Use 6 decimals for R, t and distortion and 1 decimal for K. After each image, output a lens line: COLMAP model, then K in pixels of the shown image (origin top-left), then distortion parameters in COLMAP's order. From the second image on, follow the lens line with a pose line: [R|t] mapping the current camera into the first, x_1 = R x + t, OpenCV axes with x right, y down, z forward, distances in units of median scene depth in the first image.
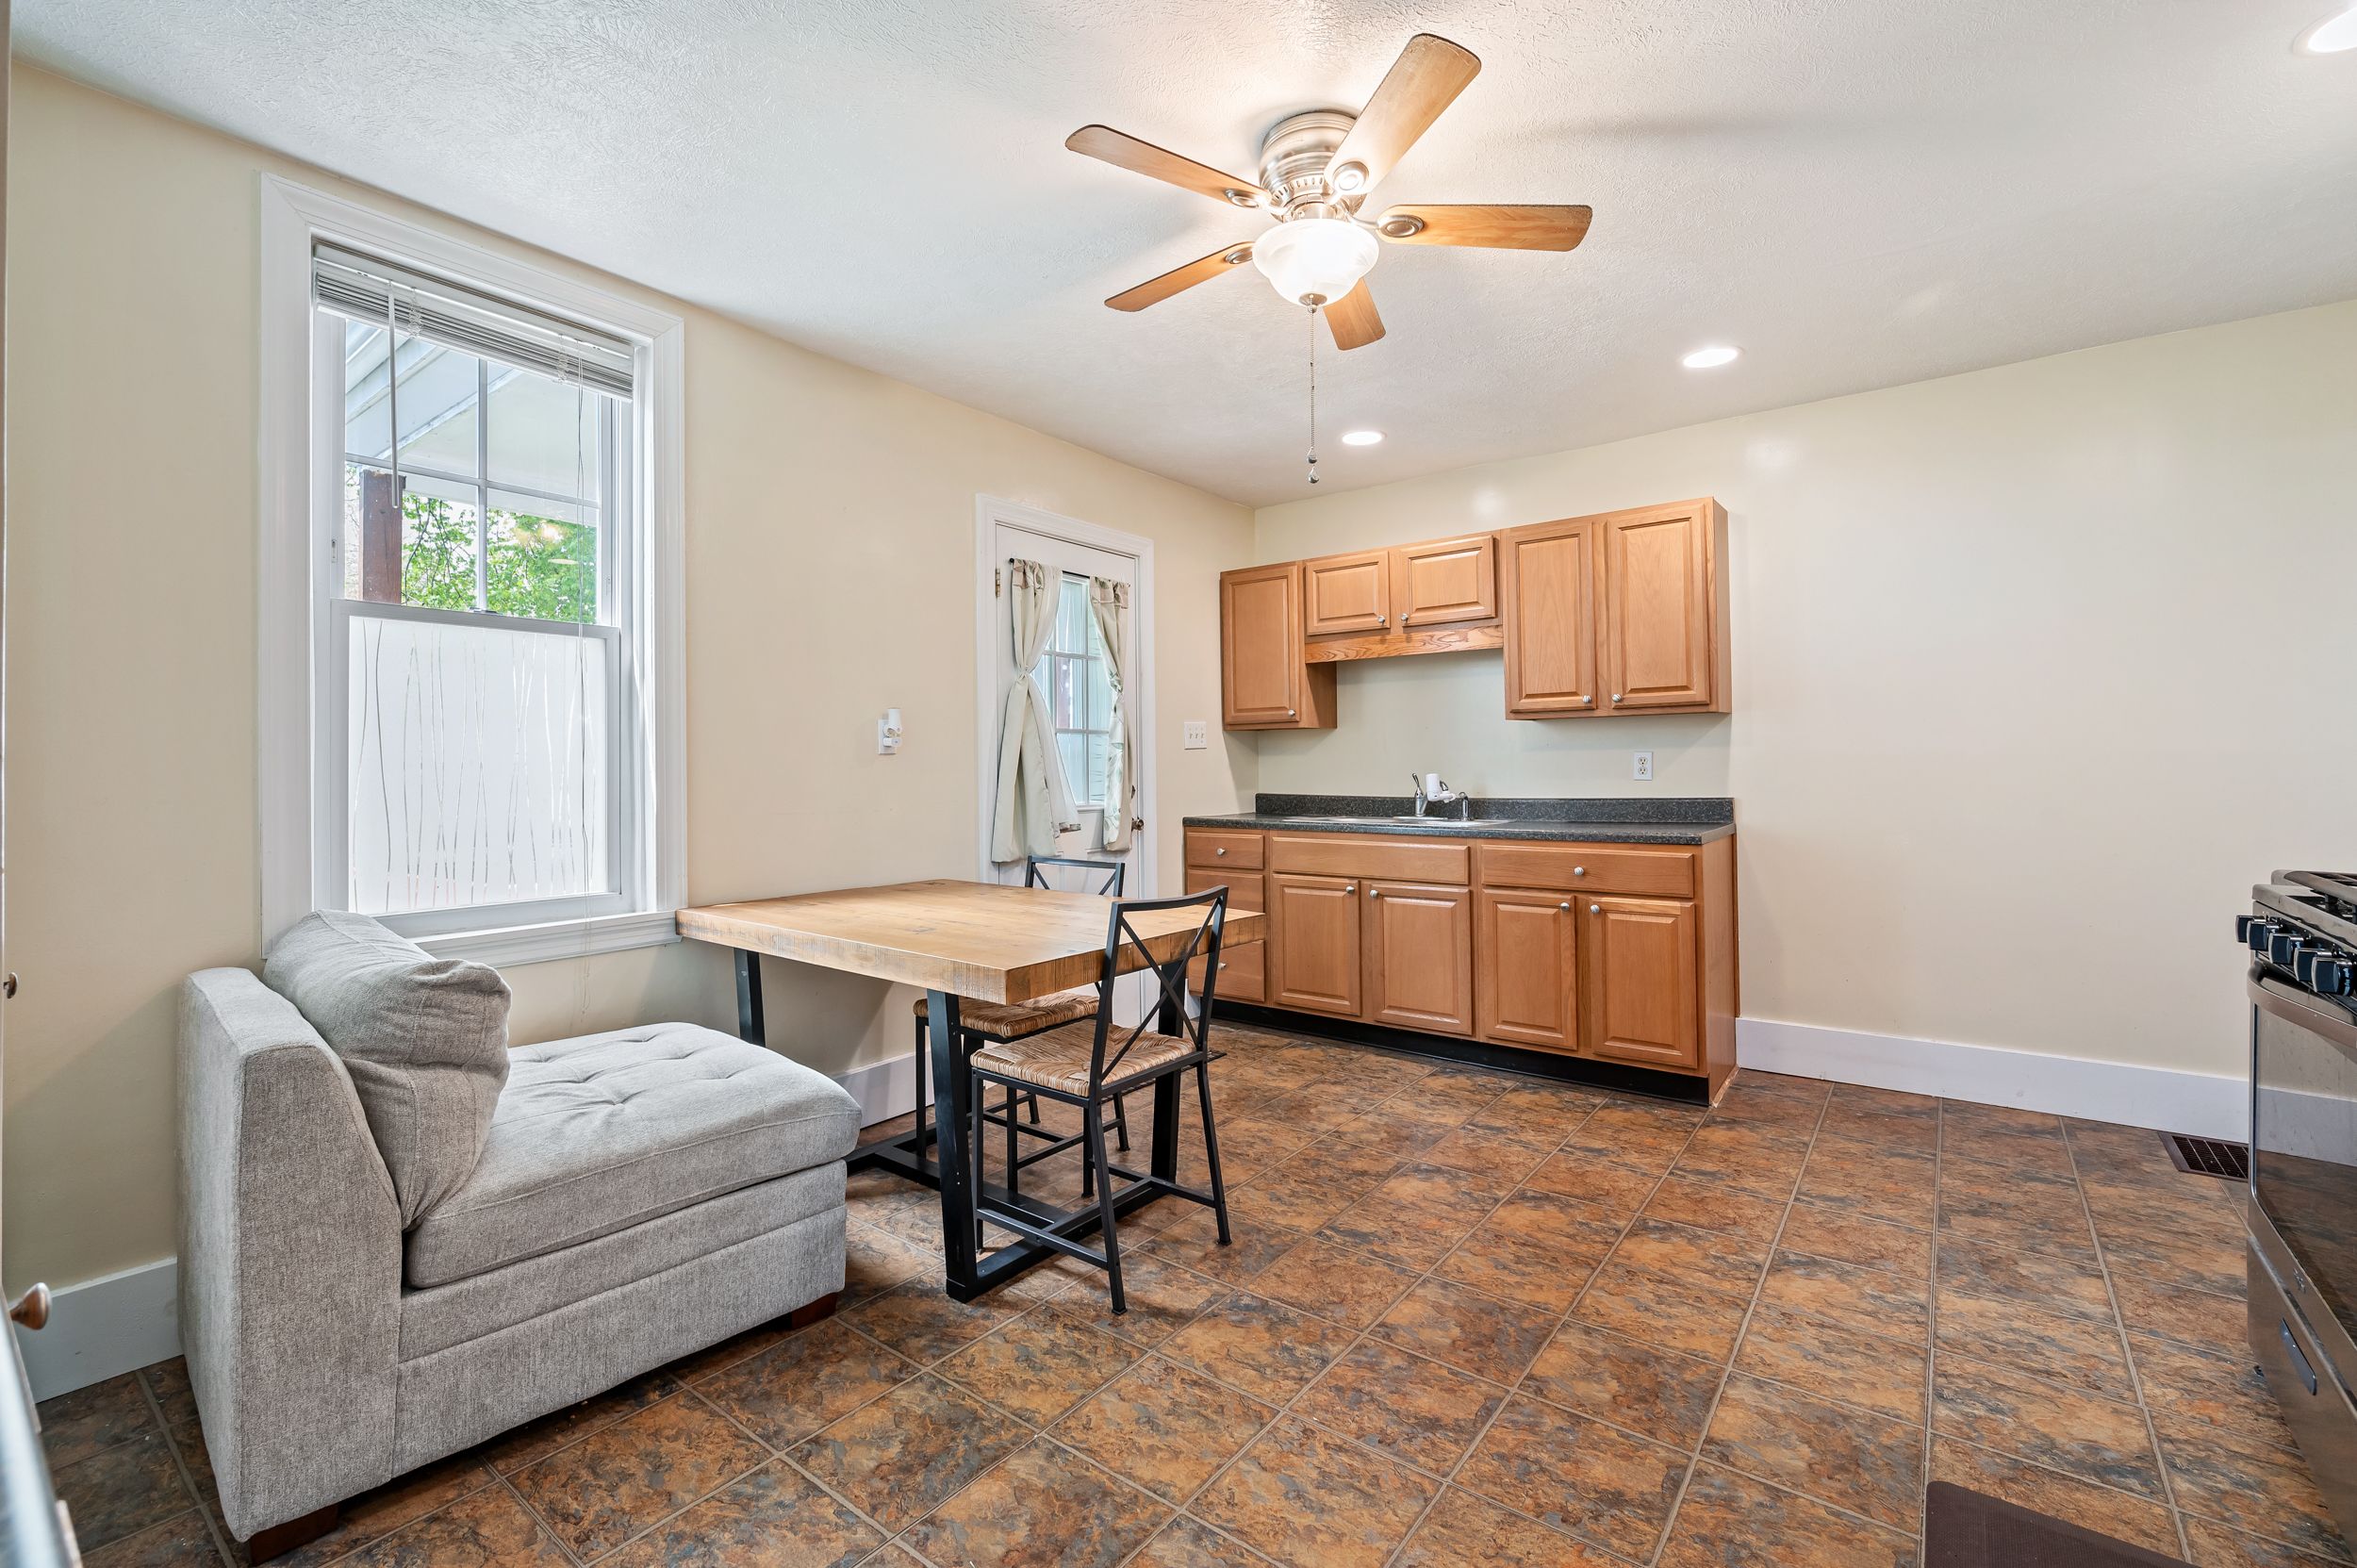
lens RADIAL K [[1024.0, 0, 1180.8], [0, 1024.0, 766.5], [0, 0, 1]] dist [0.000746, -0.000158]
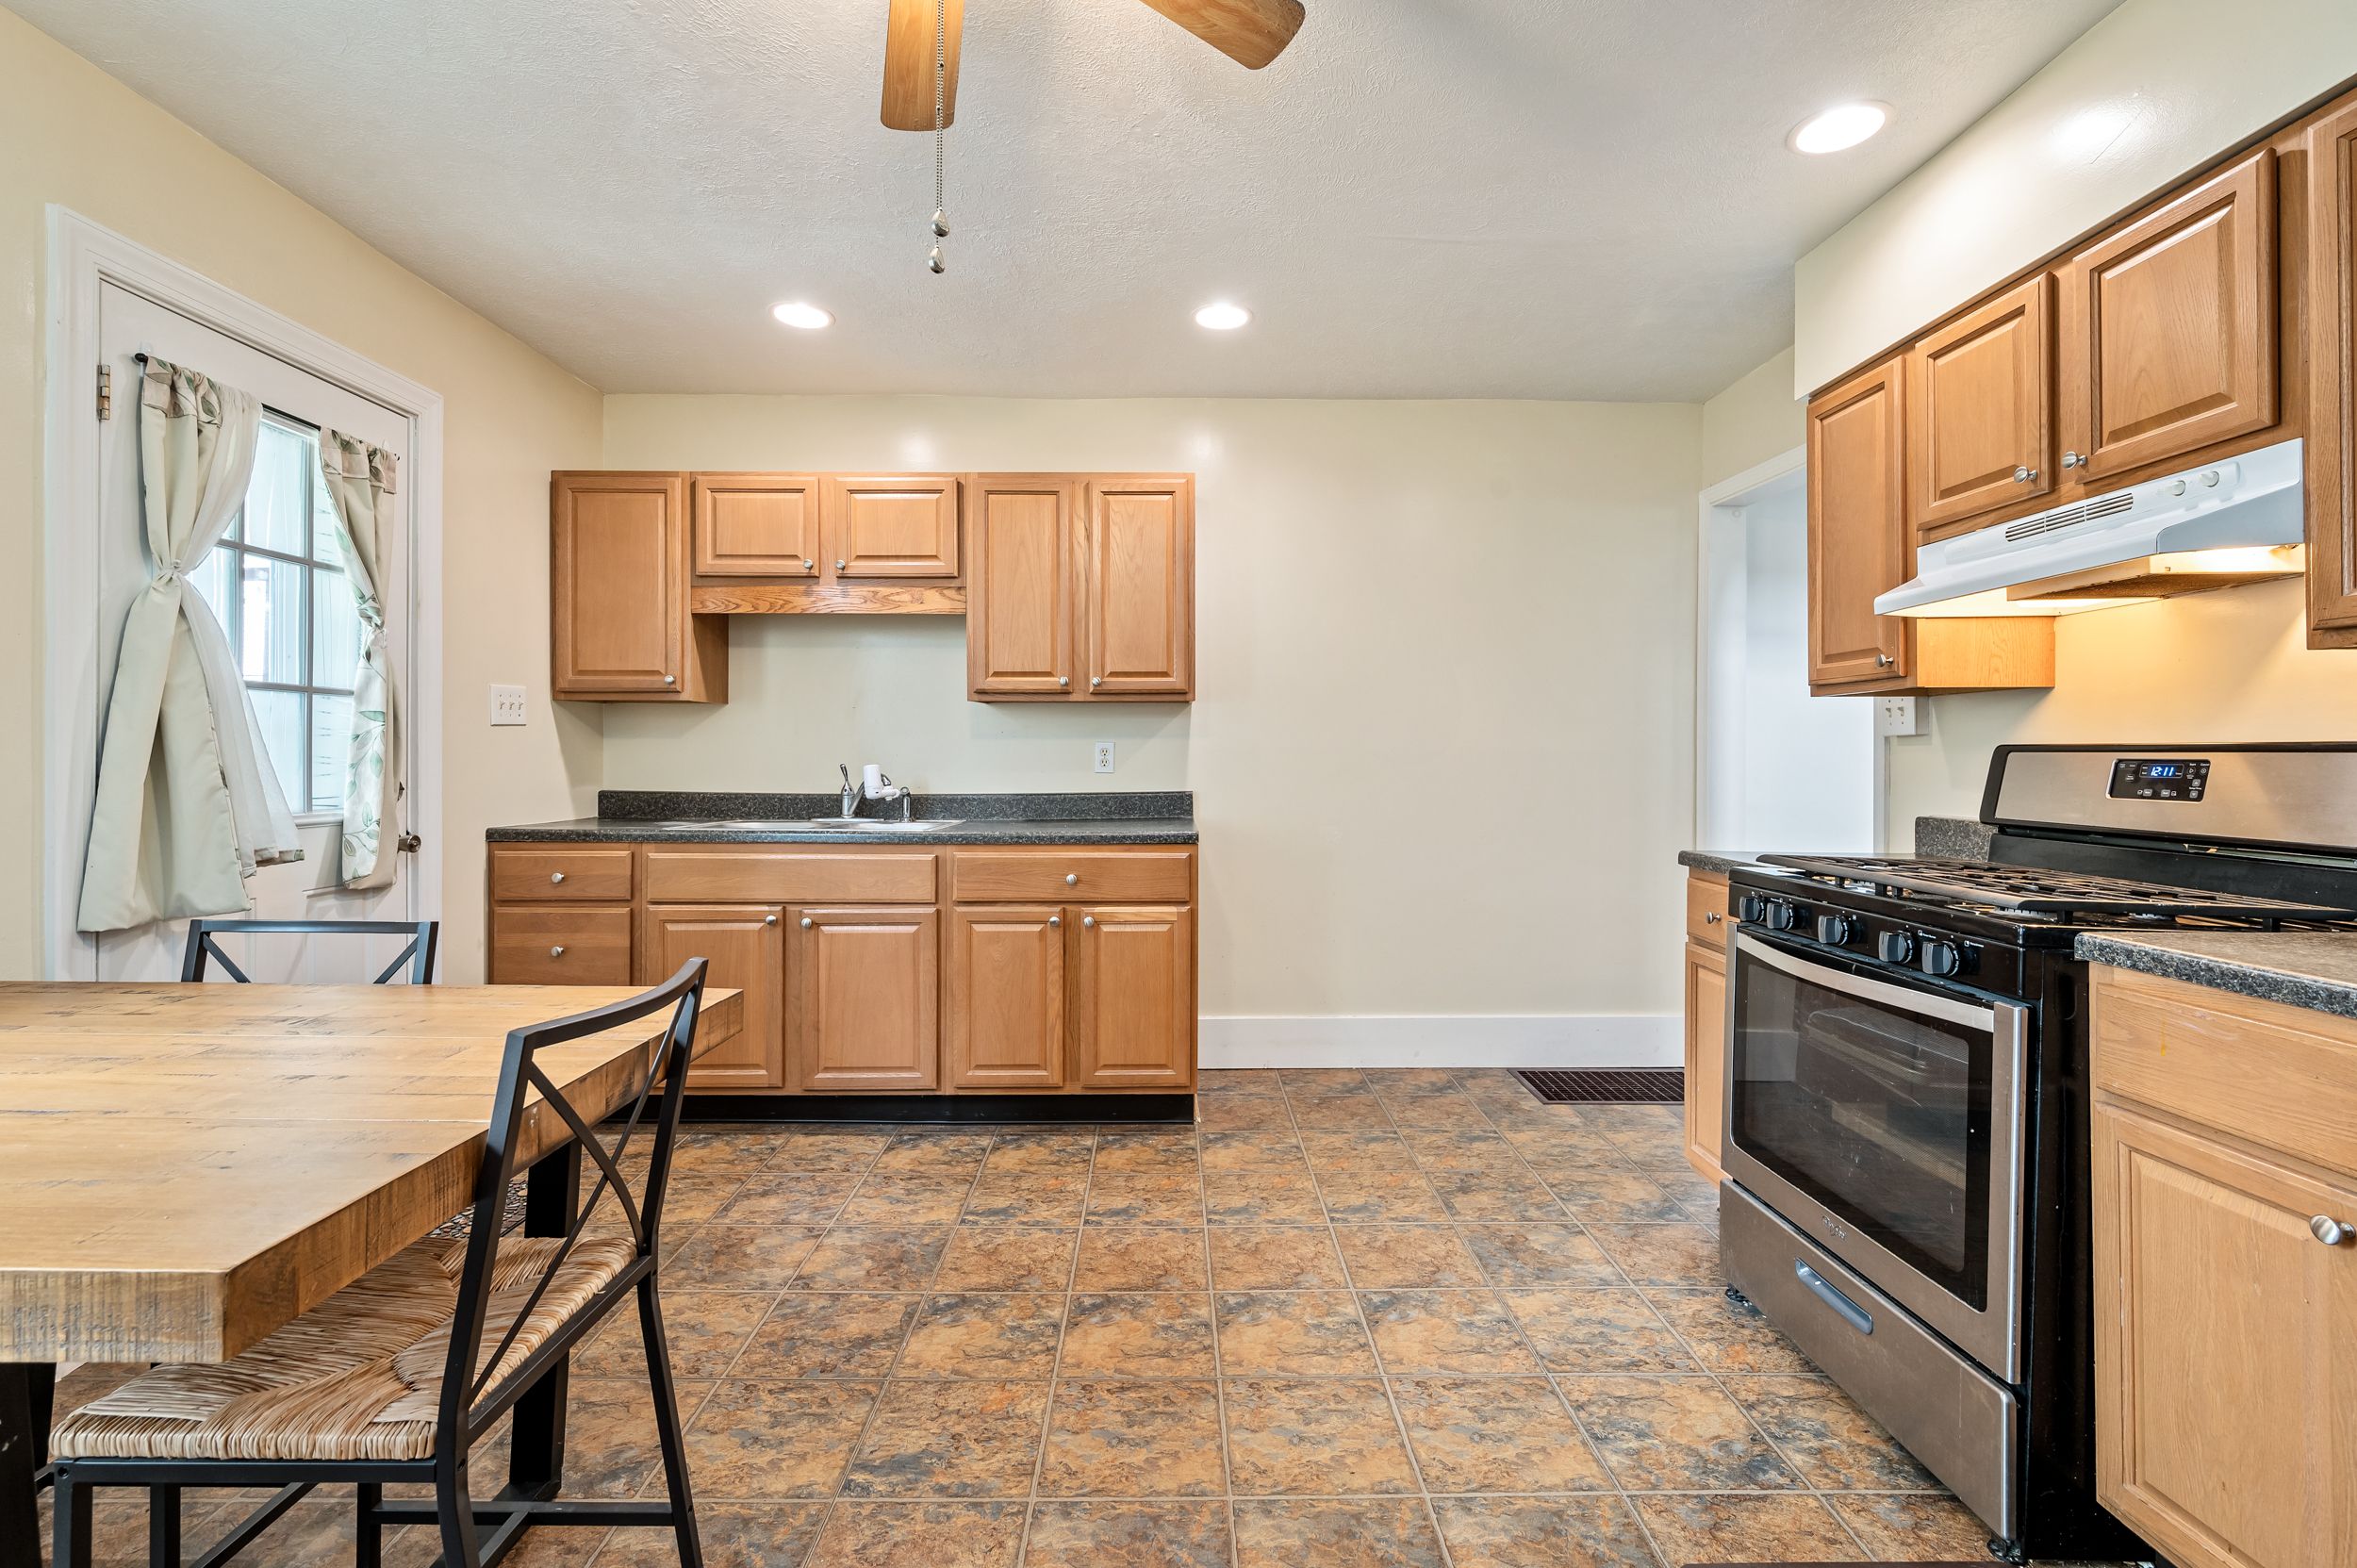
lens RADIAL K [[1022.7, 0, 1182.7], [0, 1022.7, 754.2], [0, 0, 1]] dist [-0.000060, -0.000507]
pose [[0.783965, 0.011774, 0.620694, -0.070395], [-0.010394, 0.999929, -0.005840, 0.001270], [-0.620718, -0.001873, 0.784031, 0.258353]]
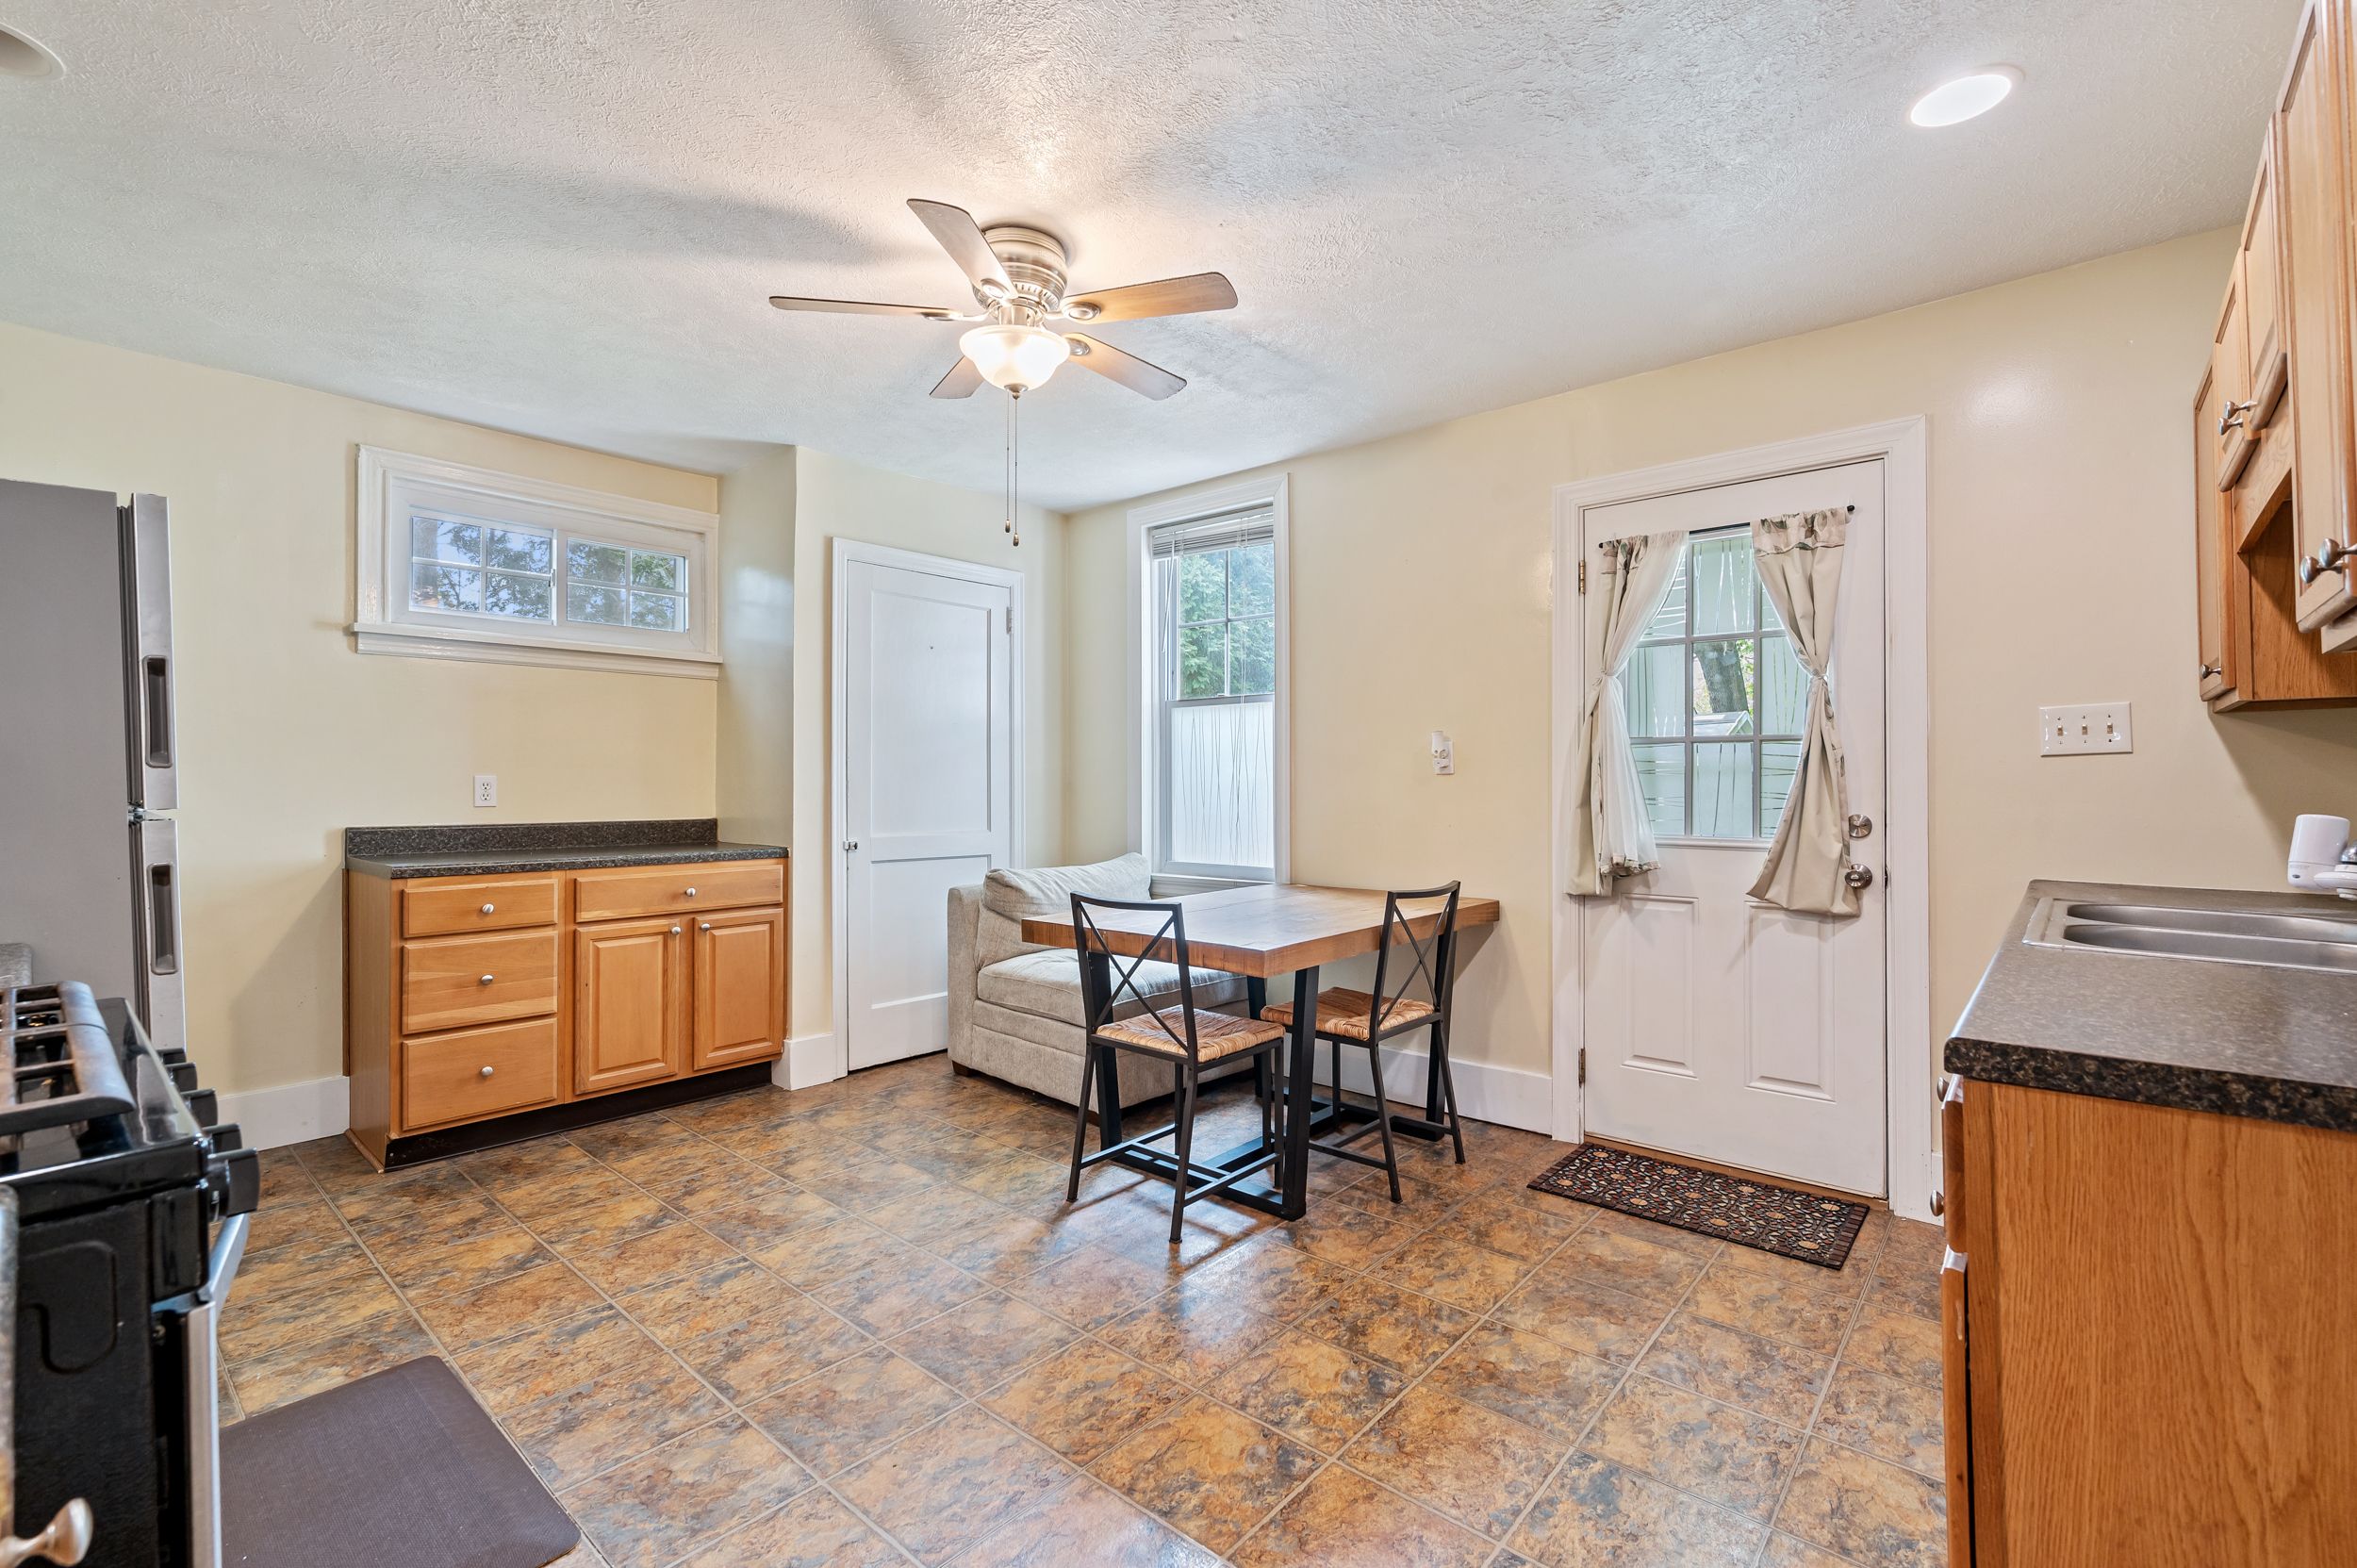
lens RADIAL K [[1014.7, 0, 1174.2], [0, 1014.7, 783.2], [0, 0, 1]] dist [-0.010768, 0.006479]
pose [[-0.067091, 0.005294, -0.997733, 0.737001], [0.001998, 0.999985, 0.005172, -0.007992], [0.997745, -0.001646, -0.067101, 0.729092]]
